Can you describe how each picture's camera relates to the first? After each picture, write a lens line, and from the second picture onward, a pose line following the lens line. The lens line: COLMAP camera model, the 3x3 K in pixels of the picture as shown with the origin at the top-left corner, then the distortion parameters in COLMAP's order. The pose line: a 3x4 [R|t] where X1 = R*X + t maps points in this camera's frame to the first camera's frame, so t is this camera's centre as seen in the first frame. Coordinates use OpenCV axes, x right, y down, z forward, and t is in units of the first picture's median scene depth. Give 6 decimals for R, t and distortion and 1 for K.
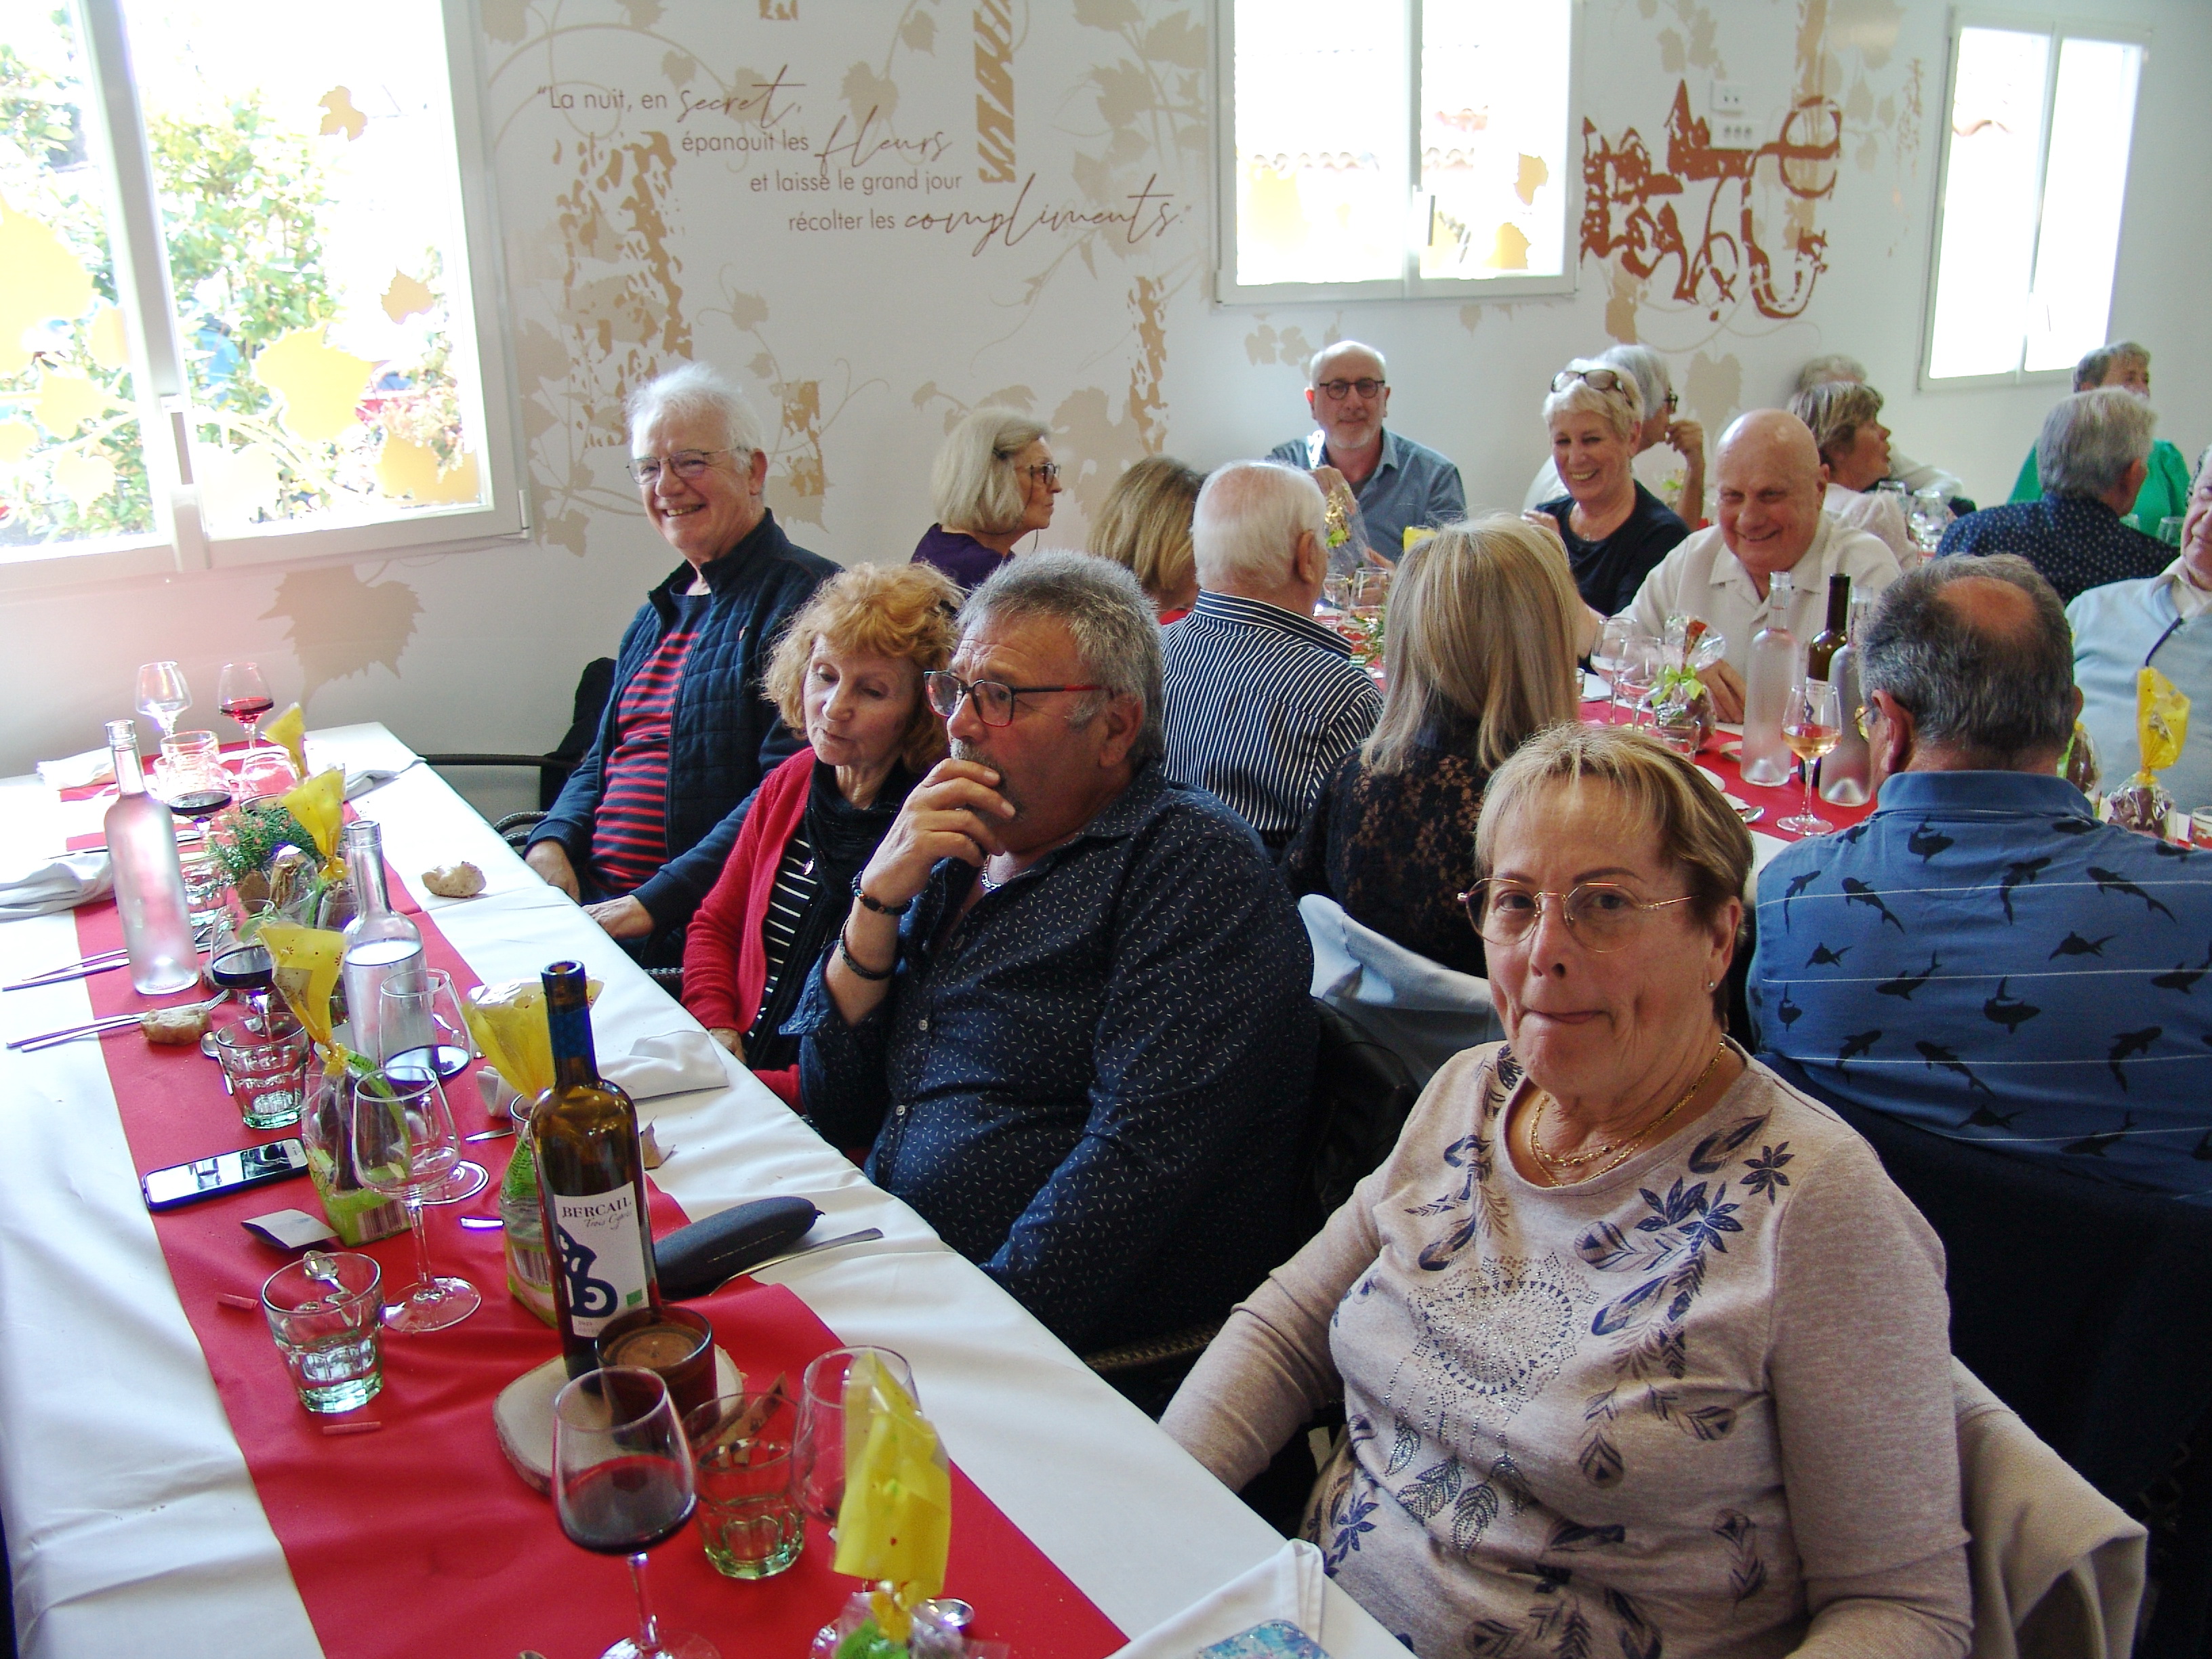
lens RADIAL K [[1849.8, 0, 1119.5], [0, 1849.8, 827.8], [0, 0, 1]] dist [-0.158790, 0.144790]
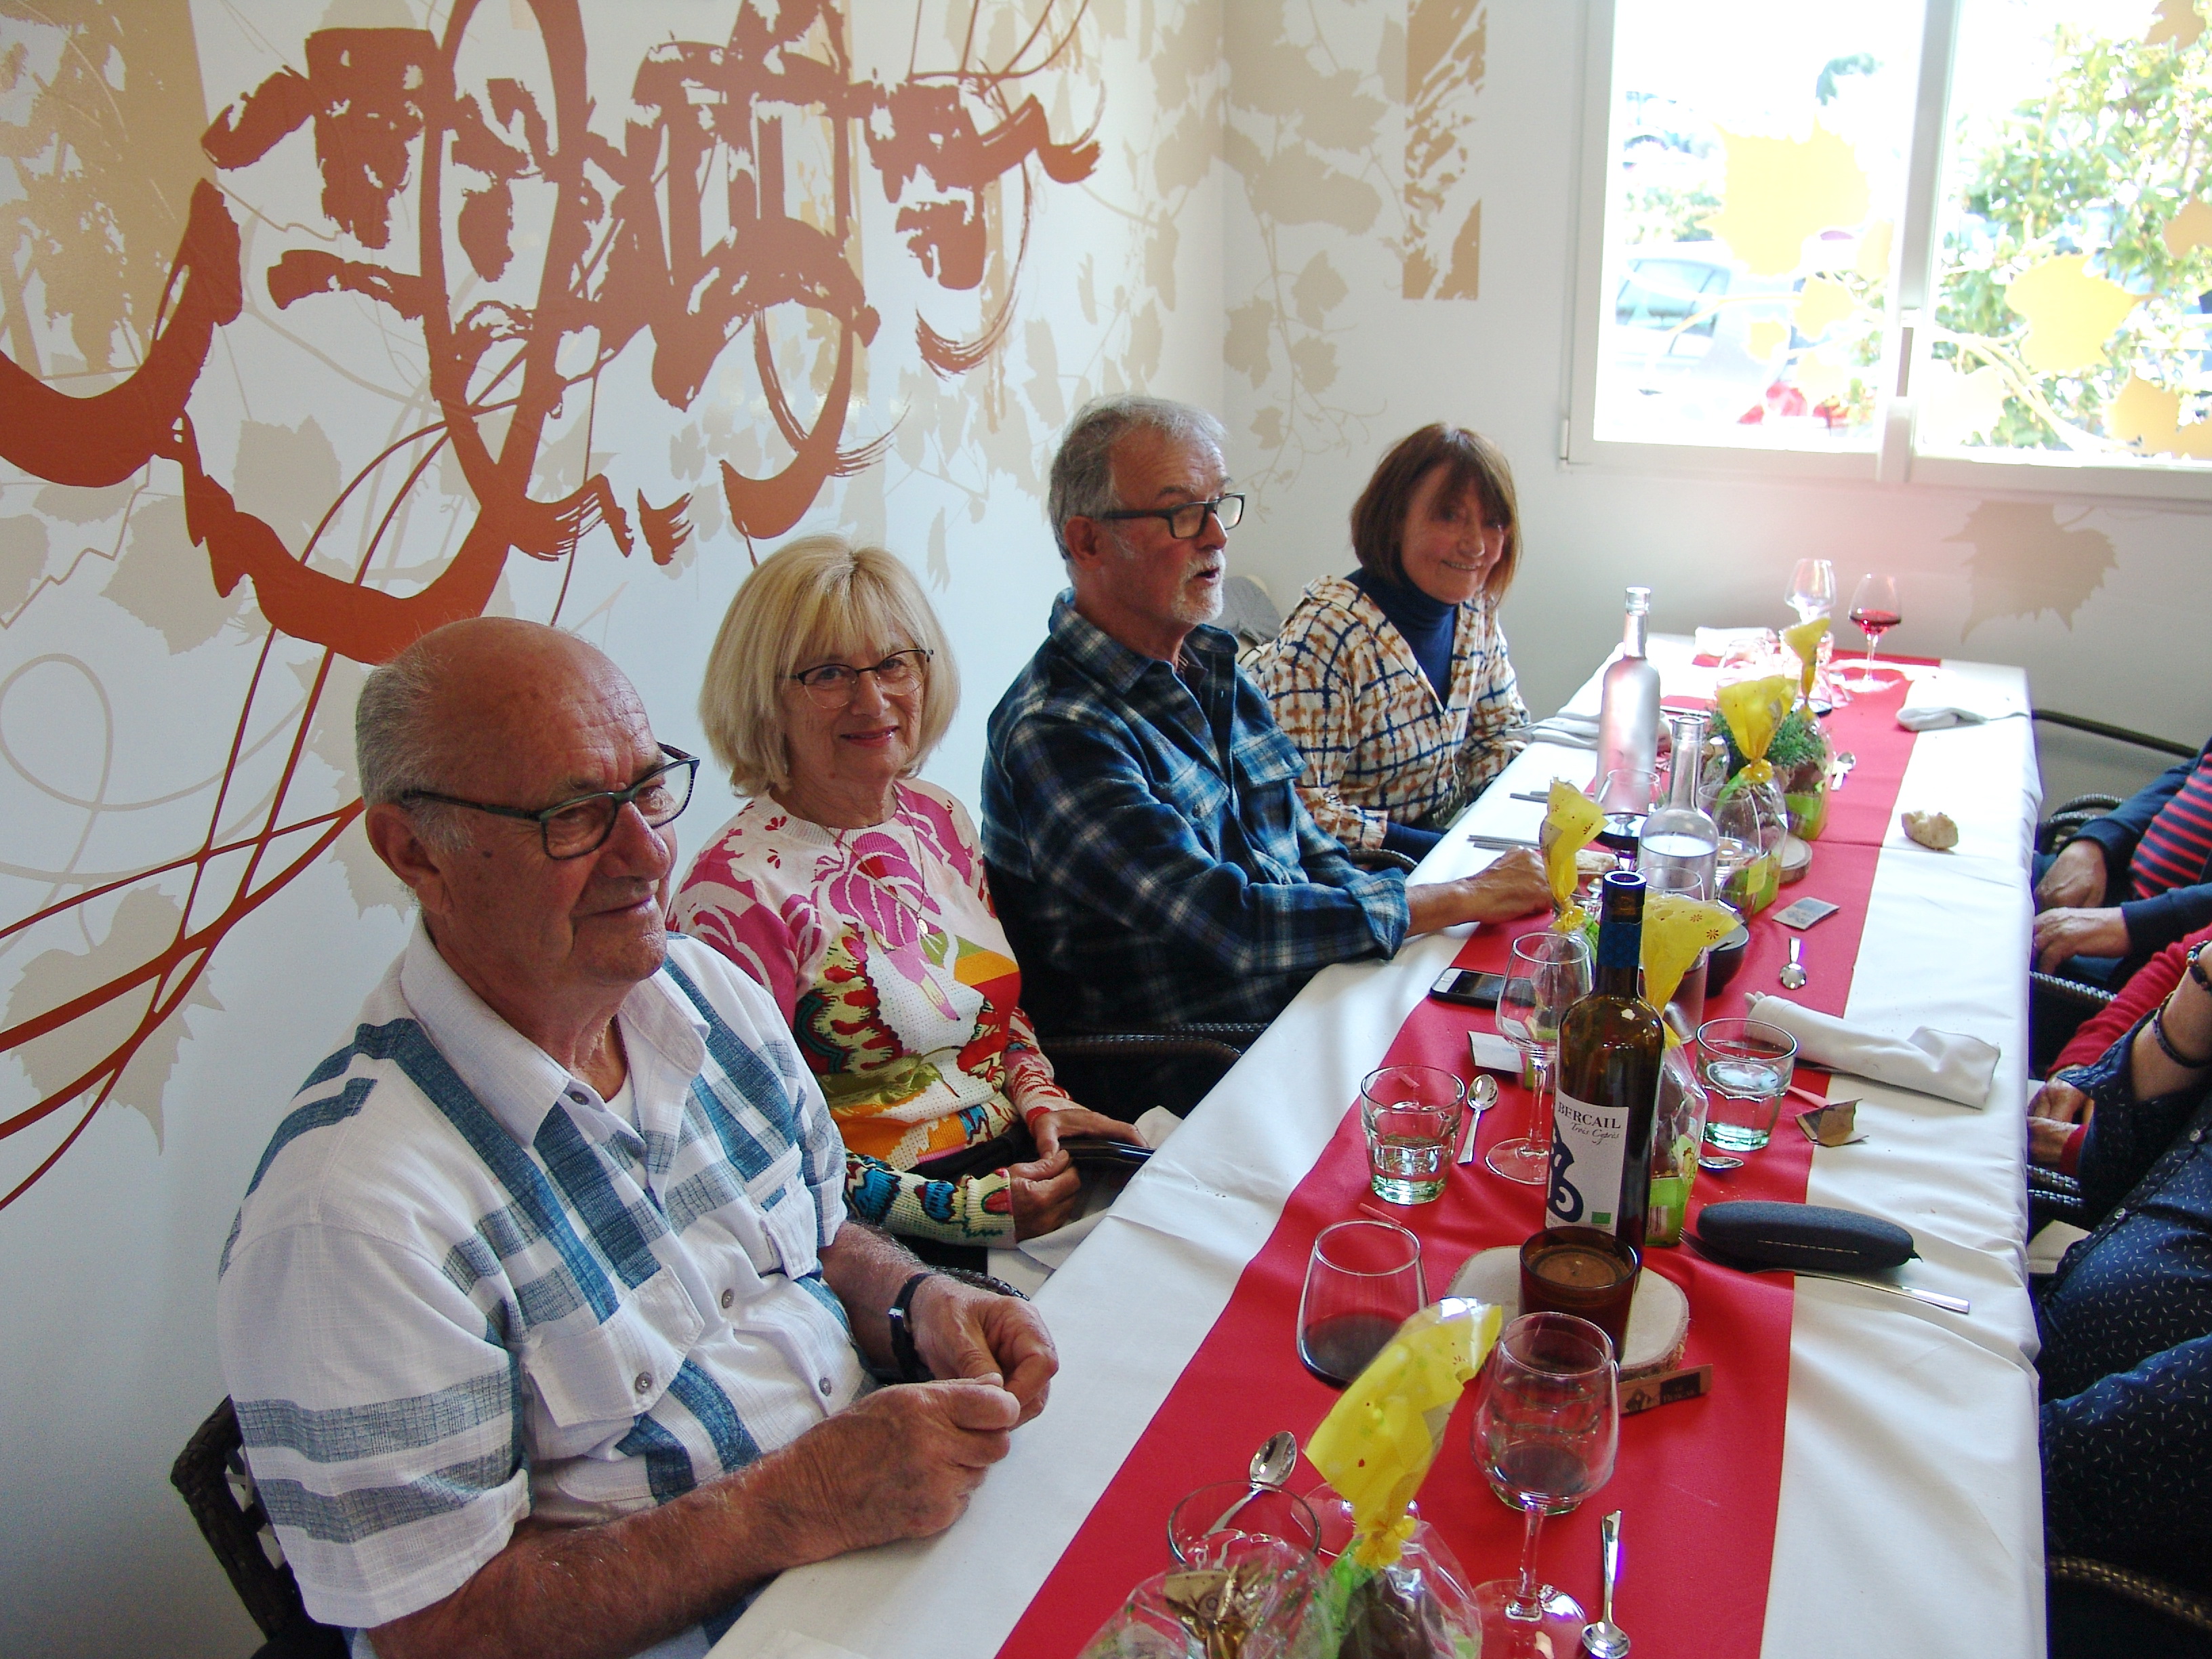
lens RADIAL K [[1849.8, 0, 1119.5], [0, 1849.8, 827.8], [0, 0, 1]] dist [-0.158790, 0.144790]
pose [[0.521374, 0.287477, -0.803447, 0.087817], [-0.256659, 0.950776, 0.173641, -0.013372], [0.813815, 0.115680, 0.569493, 0.049177]]
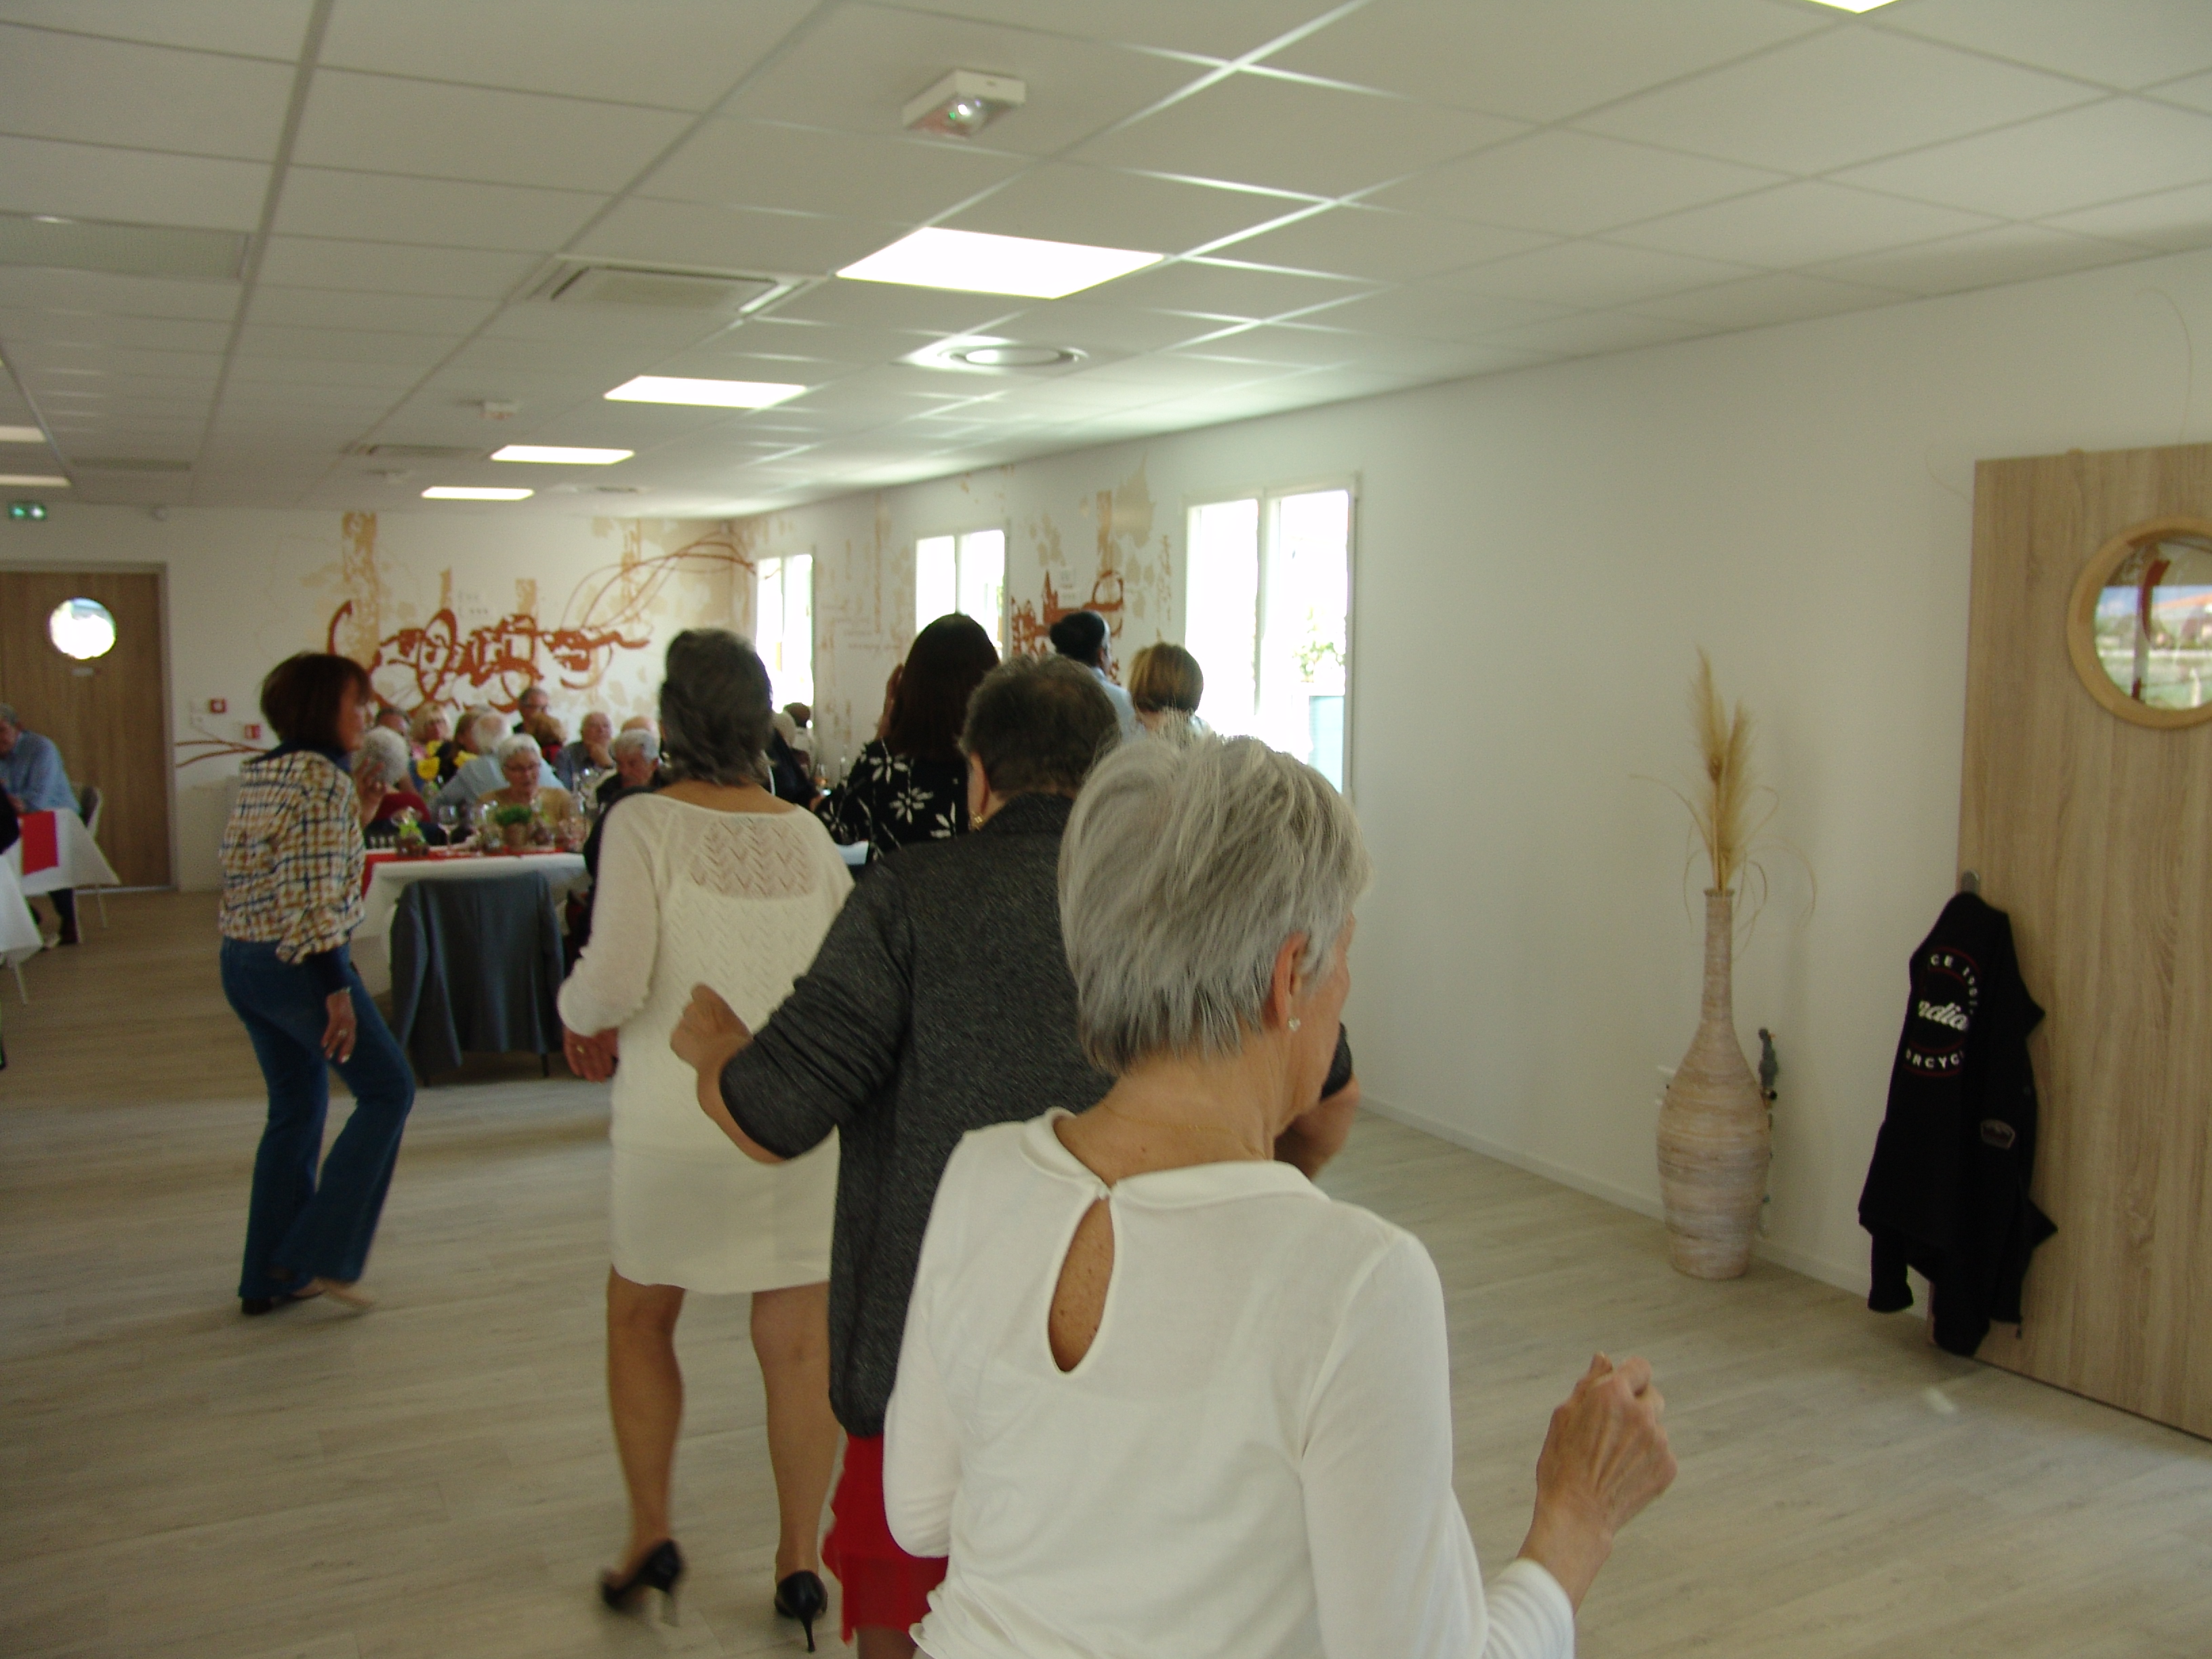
lens RADIAL K [[1849.8, 0, 1119.5], [0, 1849.8, 827.8], [0, 0, 1]] dist [-0.158790, 0.144790]
pose [[-0.100733, 0.119489, -0.987712, 2.072867], [-0.311045, 0.939216, 0.145344, -0.469786], [0.945042, 0.321864, -0.057443, 1.258390]]
